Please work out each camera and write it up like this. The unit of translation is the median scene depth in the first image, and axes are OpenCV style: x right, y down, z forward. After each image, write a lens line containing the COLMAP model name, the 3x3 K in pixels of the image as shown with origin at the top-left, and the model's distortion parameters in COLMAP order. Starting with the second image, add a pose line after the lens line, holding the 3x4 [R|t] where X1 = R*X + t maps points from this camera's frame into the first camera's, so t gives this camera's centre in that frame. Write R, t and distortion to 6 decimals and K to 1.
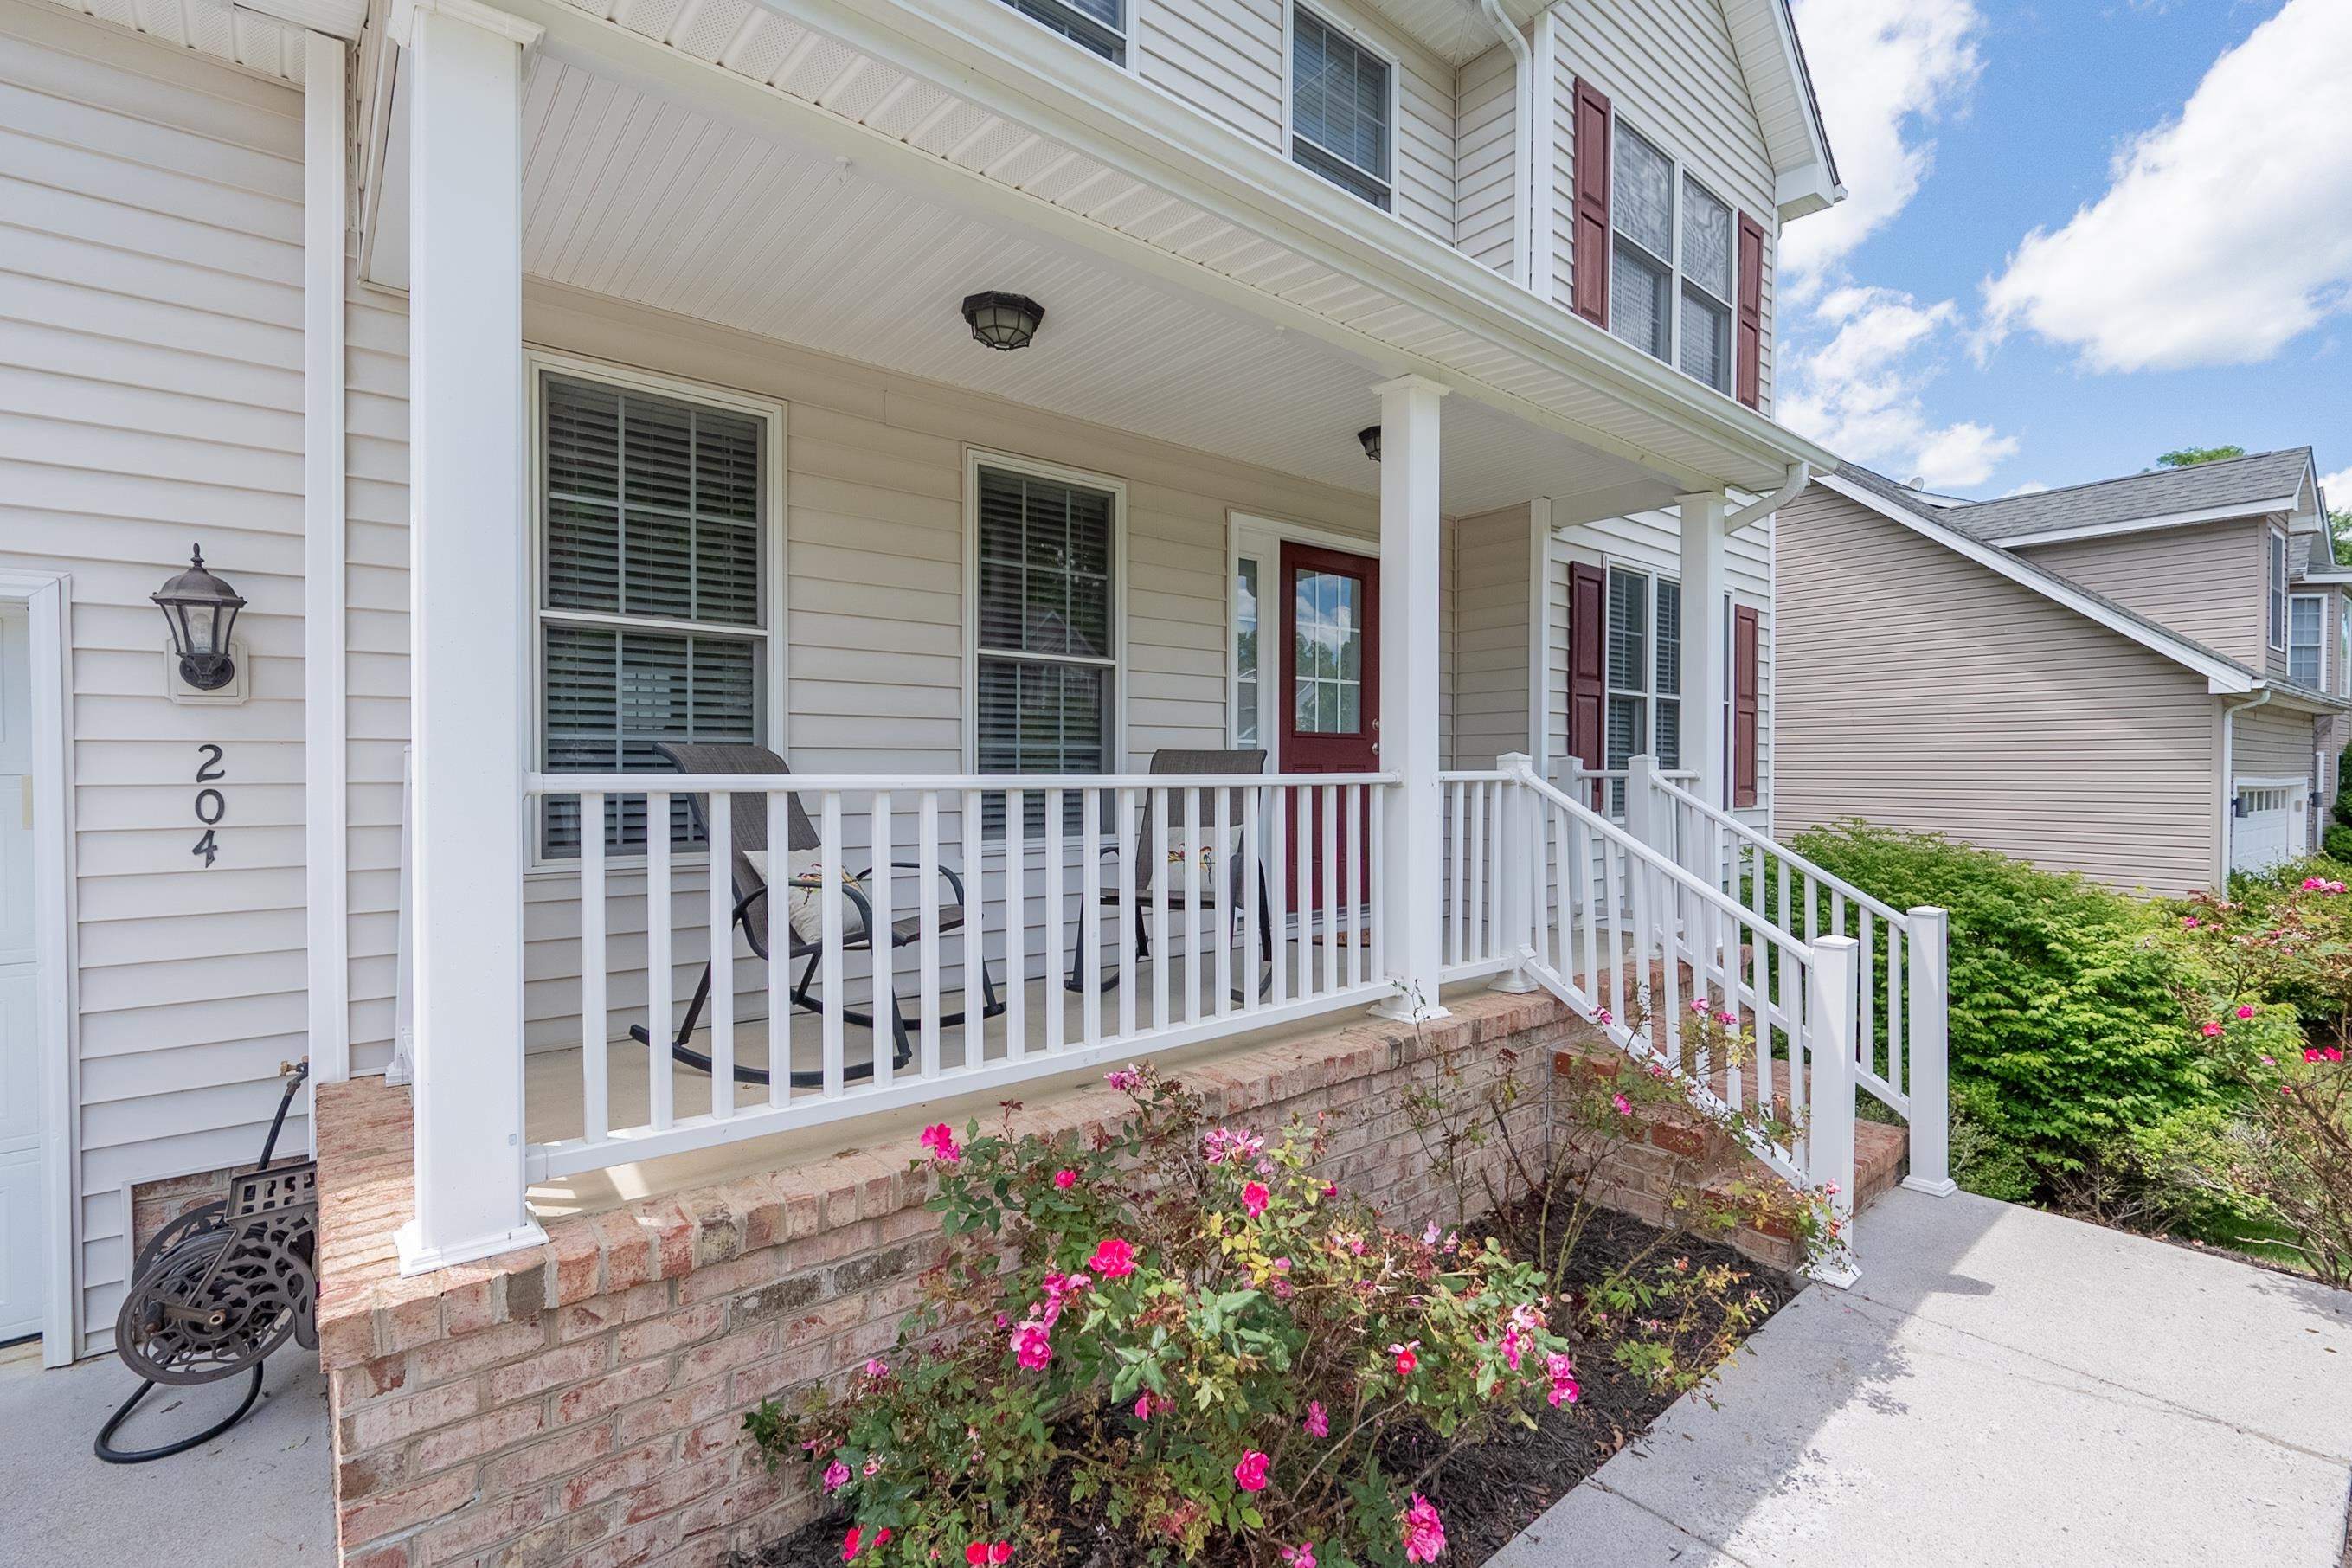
lens RADIAL K [[1034.5, 0, 1207.6], [0, 1034.5, 782.0], [0, 0, 1]] dist [-0.004295, -0.000465]
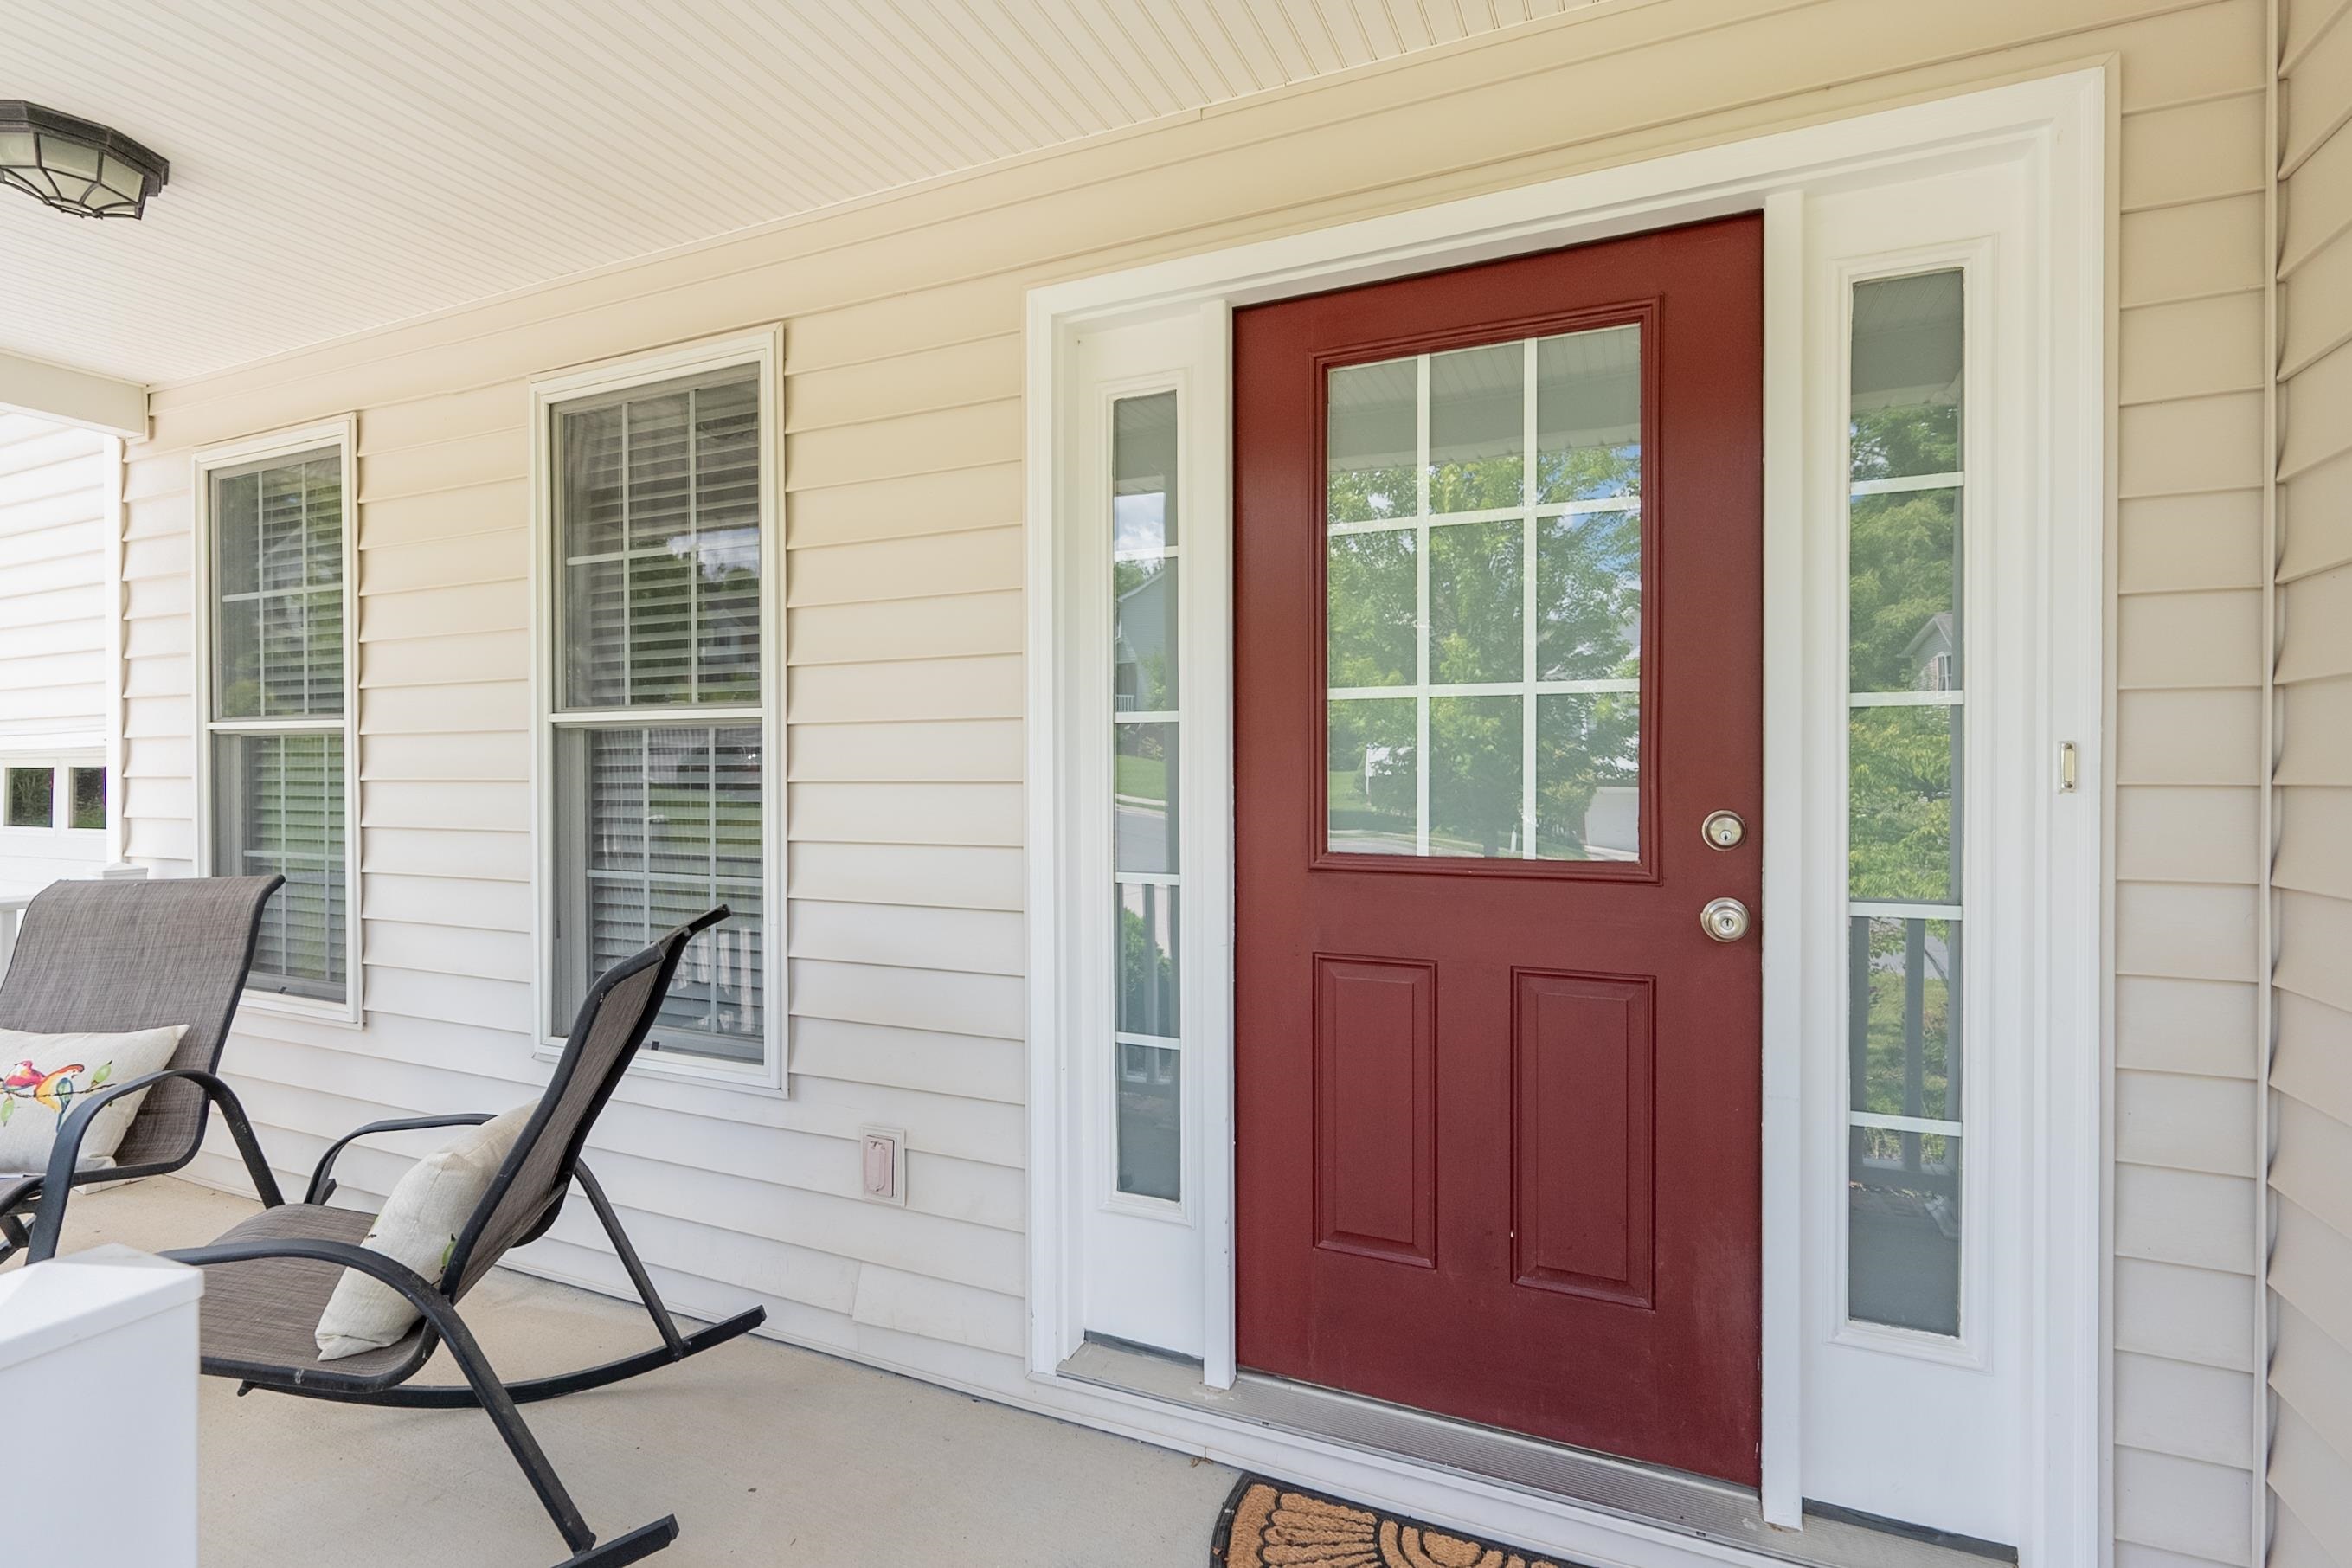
lens RADIAL K [[1034.5, 0, 1207.6], [0, 1034.5, 782.0], [0, 0, 1]] dist [-0.004295, -0.000465]
pose [[0.448793, -0.005937, -0.893616, 0.473750], [-0.018896, 0.999691, -0.016132, -0.083718], [0.893436, 0.024126, 0.448543, 1.045133]]
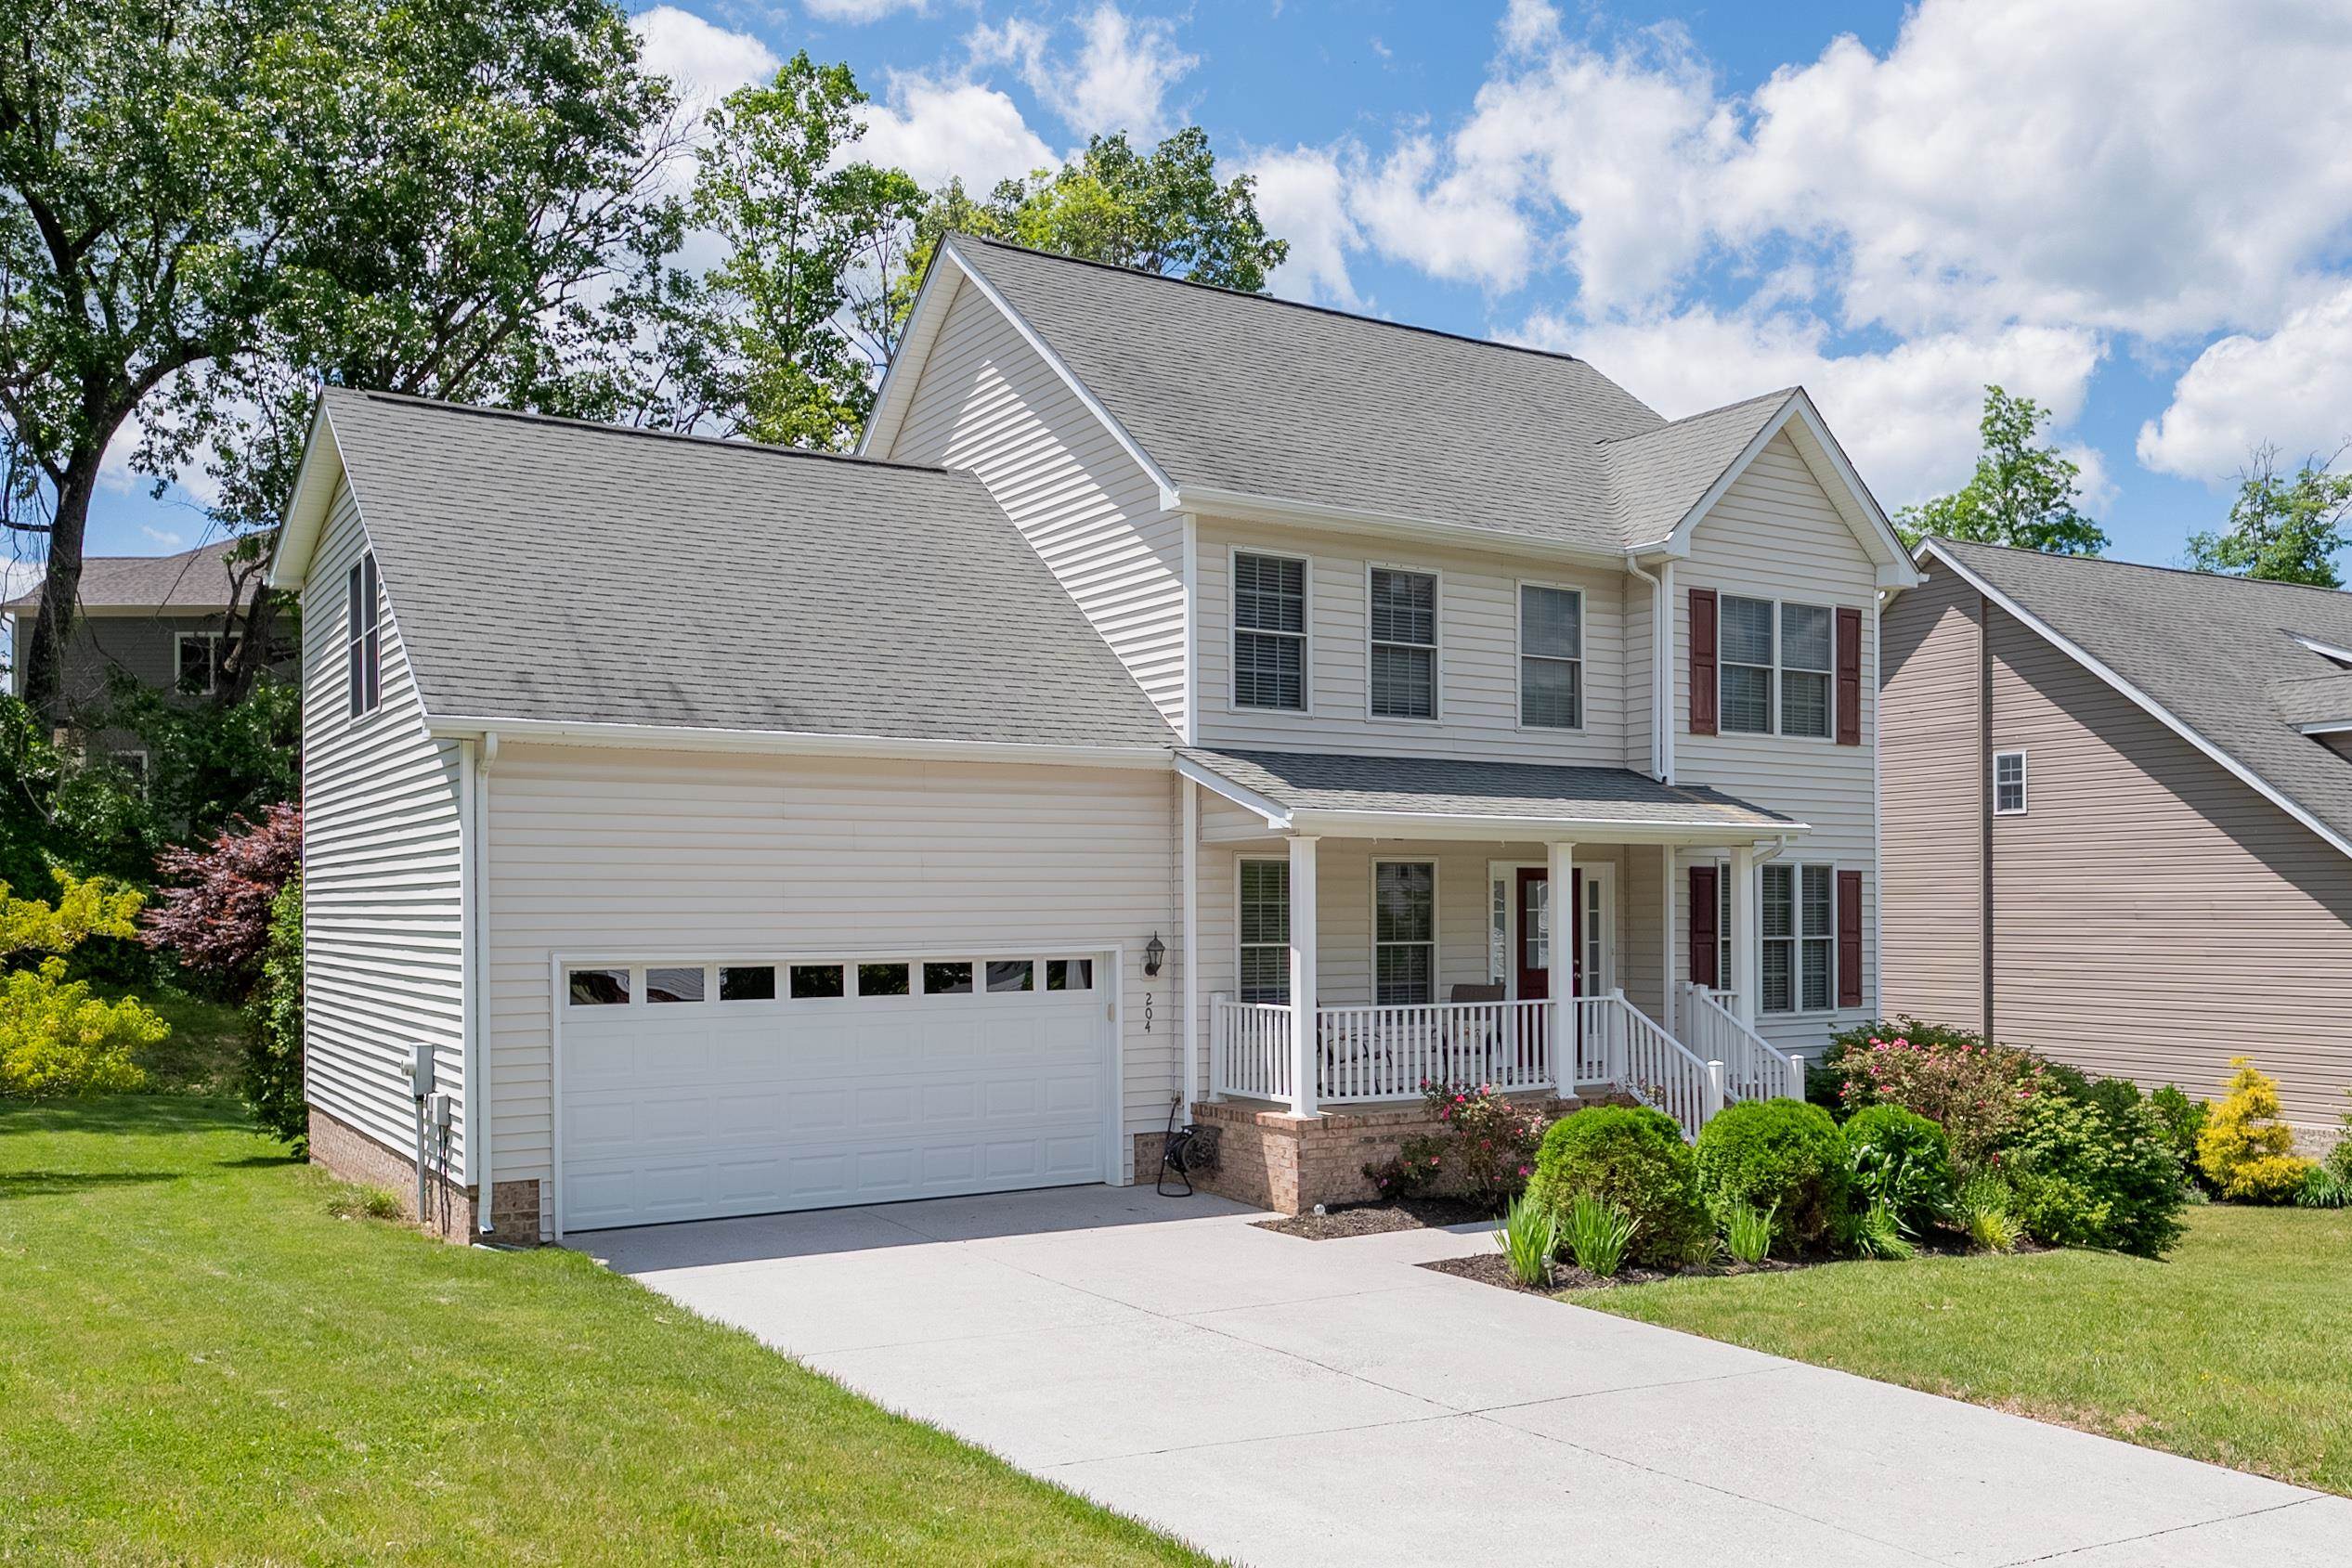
lens RADIAL K [[1763.5, 0, 1172.9], [0, 1763.5, 888.8], [0, 0, 1]] dist [-0.021986, 0.002558]
pose [[0.984508, -0.008918, -0.175114, 0.020346], [0.004058, 0.999597, -0.028093, -0.136442], [0.175294, 0.026947, 0.984147, -2.843919]]
